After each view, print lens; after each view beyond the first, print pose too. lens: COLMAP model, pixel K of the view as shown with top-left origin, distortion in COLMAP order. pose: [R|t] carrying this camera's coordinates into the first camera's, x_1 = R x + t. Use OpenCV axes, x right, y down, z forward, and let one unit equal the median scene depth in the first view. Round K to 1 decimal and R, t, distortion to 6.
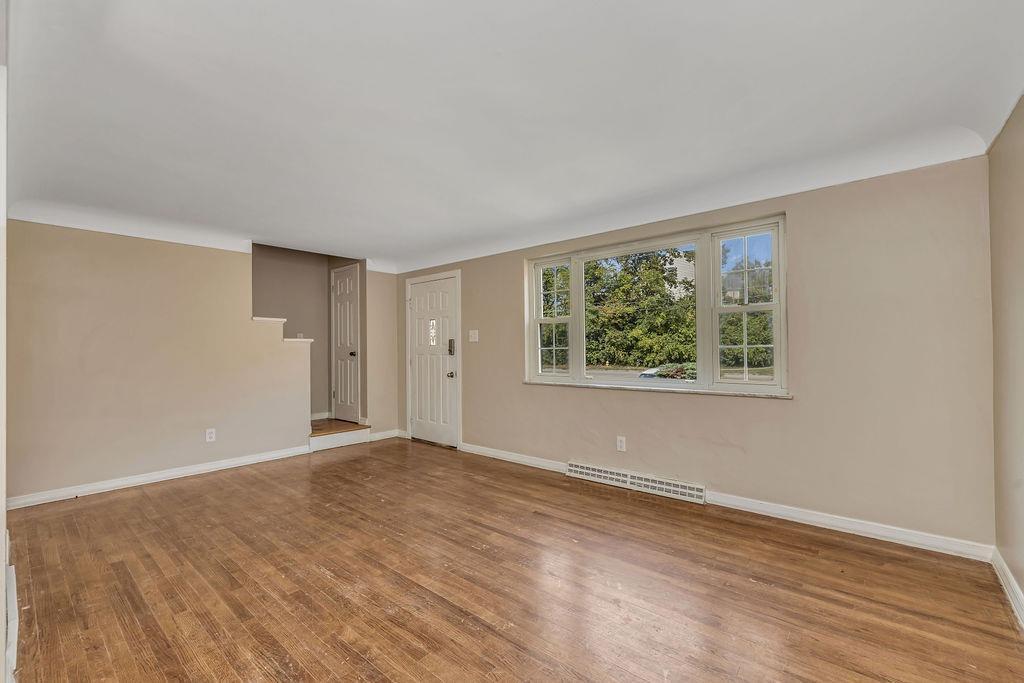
lens RADIAL K [[429.3, 0, 513.4], [0, 429.3, 343.3], [0, 0, 1]] dist [0.000372, 0.000341]
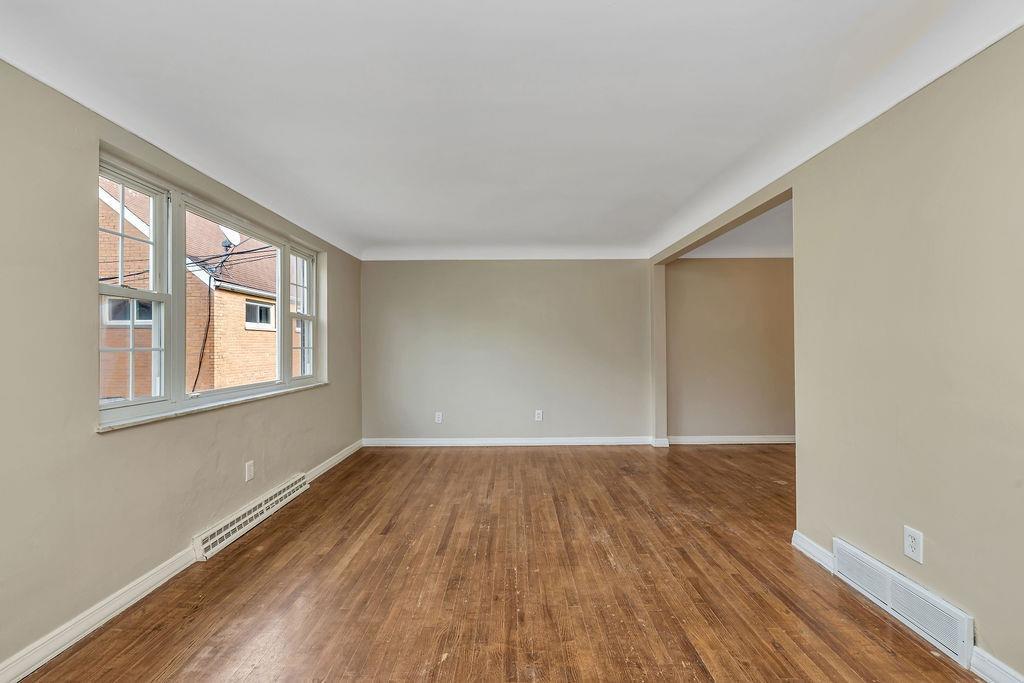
lens RADIAL K [[429.3, 0, 513.4], [0, 429.3, 343.3], [0, 0, 1]] dist [0.000372, 0.000341]
pose [[-0.648302, 0.018988, 0.761147, -1.028980], [0.005461, 0.999779, -0.020290, 0.030875], [-0.761364, -0.008997, -0.648262, 1.771136]]
